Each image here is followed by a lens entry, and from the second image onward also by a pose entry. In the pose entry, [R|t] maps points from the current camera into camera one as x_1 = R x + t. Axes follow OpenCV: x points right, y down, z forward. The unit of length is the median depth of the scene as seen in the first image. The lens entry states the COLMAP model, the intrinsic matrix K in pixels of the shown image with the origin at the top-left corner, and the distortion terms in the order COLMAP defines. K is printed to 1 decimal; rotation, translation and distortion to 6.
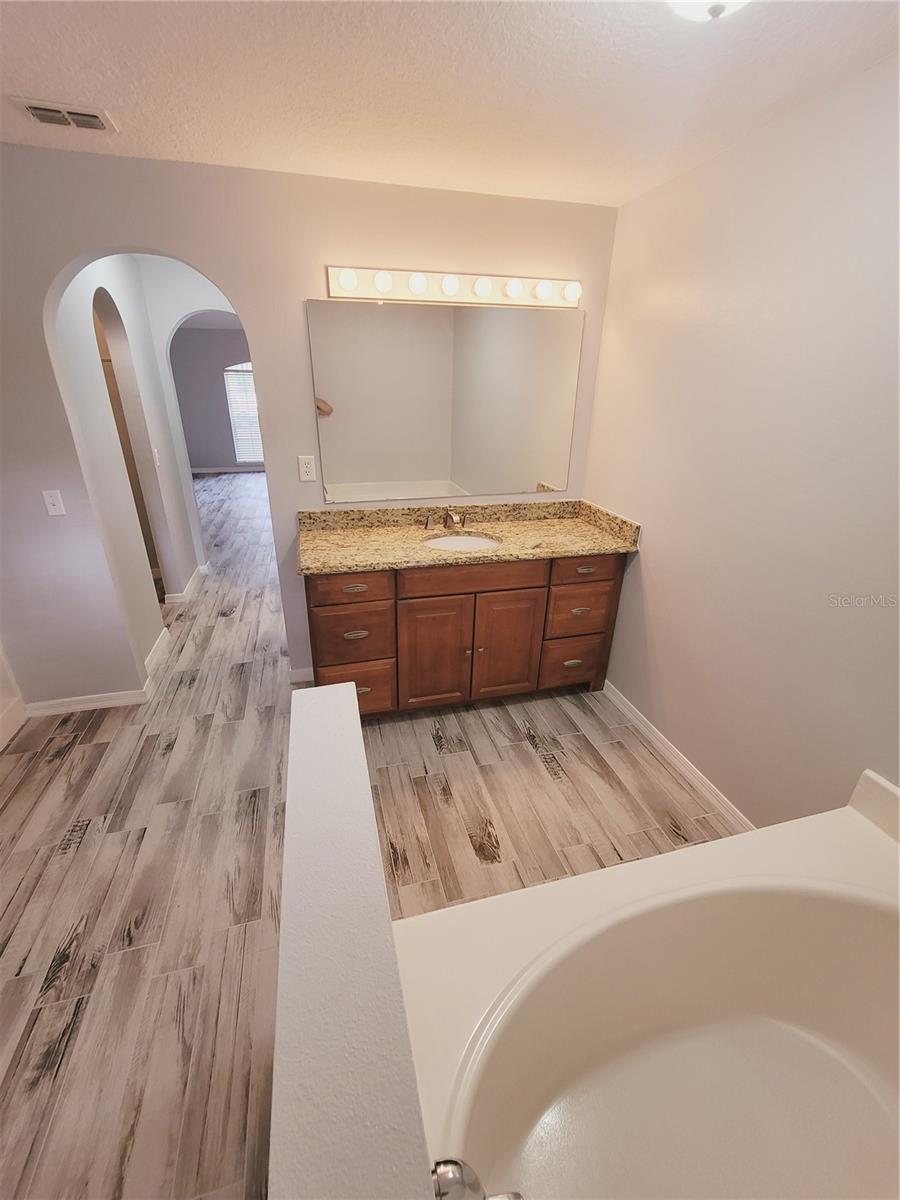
lens RADIAL K [[494.4, 0, 445.9], [0, 494.4, 597.4], [0, 0, 1]] dist [-0.006670, 0.001509]
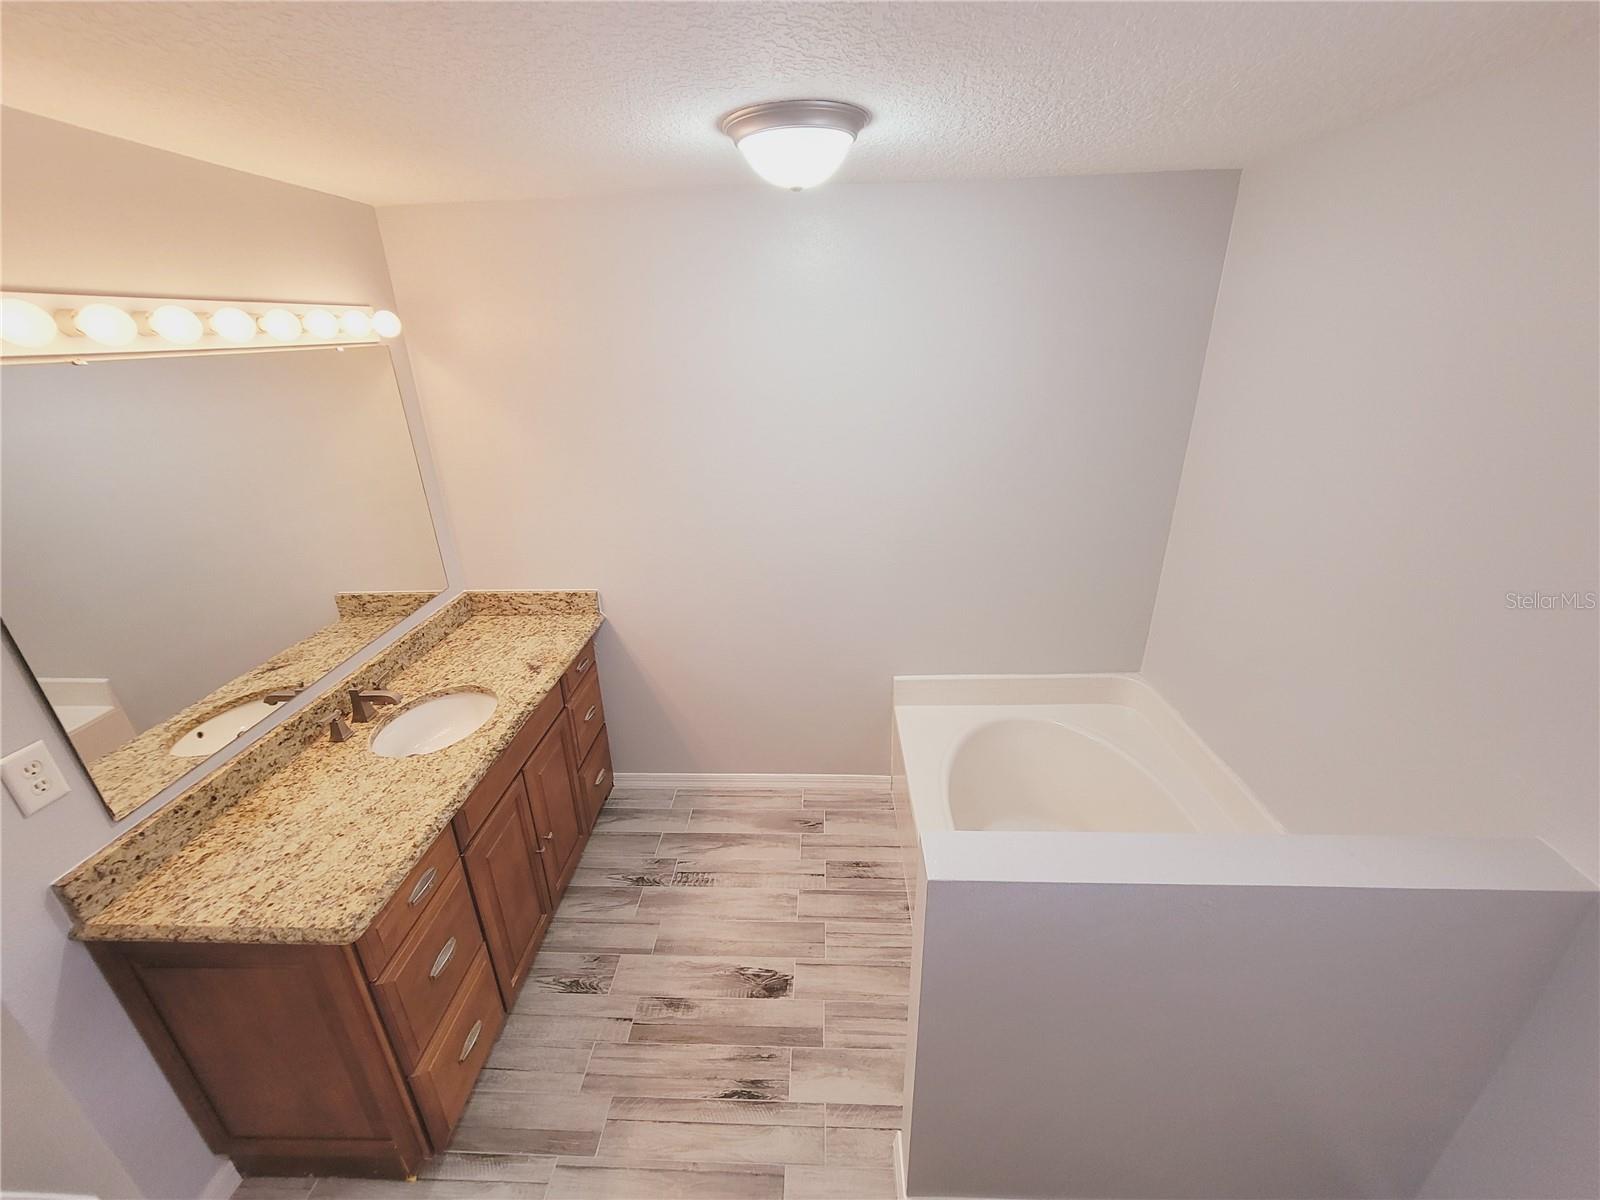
lens RADIAL K [[659.2, 0, 795.2], [0, 659.2, 610.1], [0, 0, 1]] dist [-0.006670, 0.001509]
pose [[0.297535, -0.394051, 0.869596, -0.506672], [0.412576, 0.874475, 0.255097, -0.264503], [-0.860961, 0.282874, 0.422763, 0.233975]]
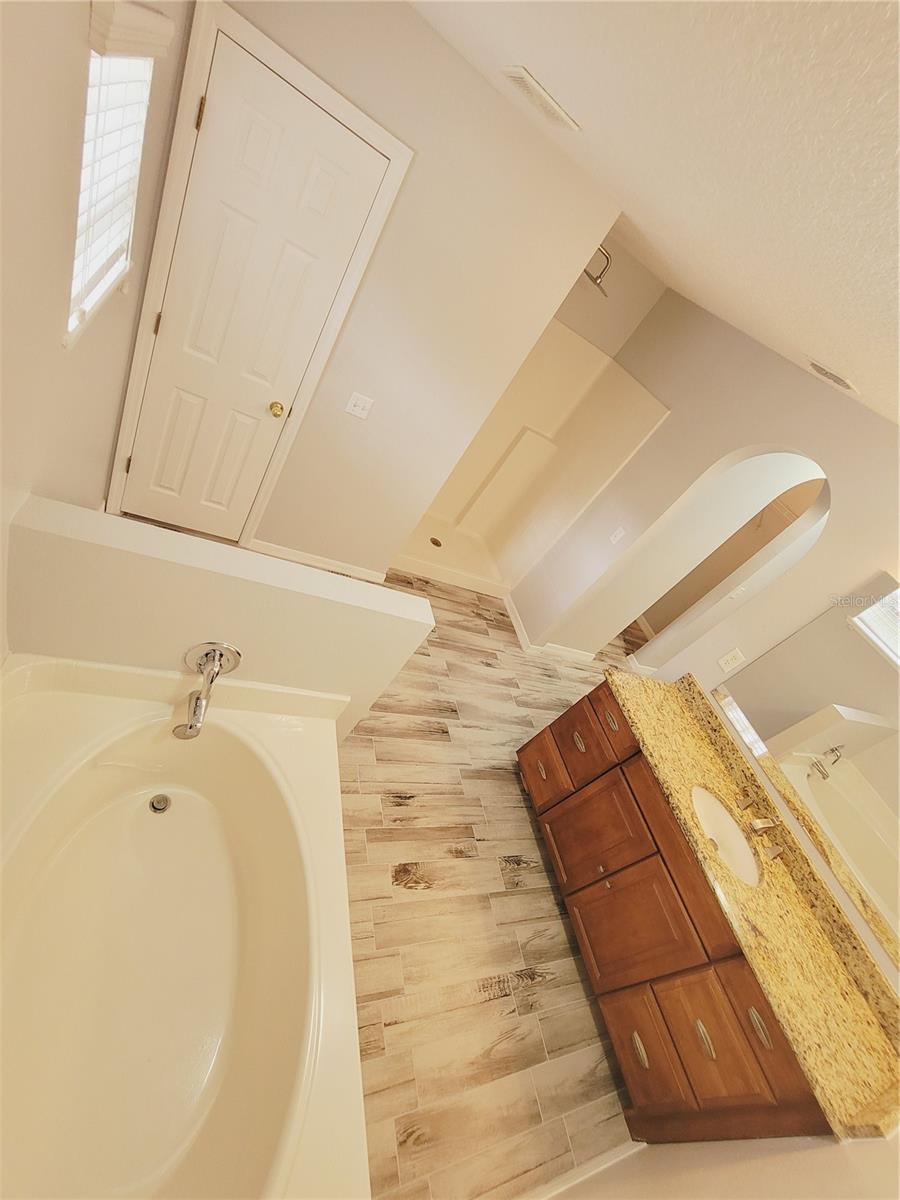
lens RADIAL K [[494.4, 0, 440.8], [0, 494.4, 595.1], [0, 0, 1]] dist [-0.006670, 0.001509]
pose [[-0.008427, 0.629505, -0.776951, 0.440655], [-0.813962, 0.447012, 0.371008, -0.213799], [0.580858, 0.635535, 0.508626, 0.043655]]
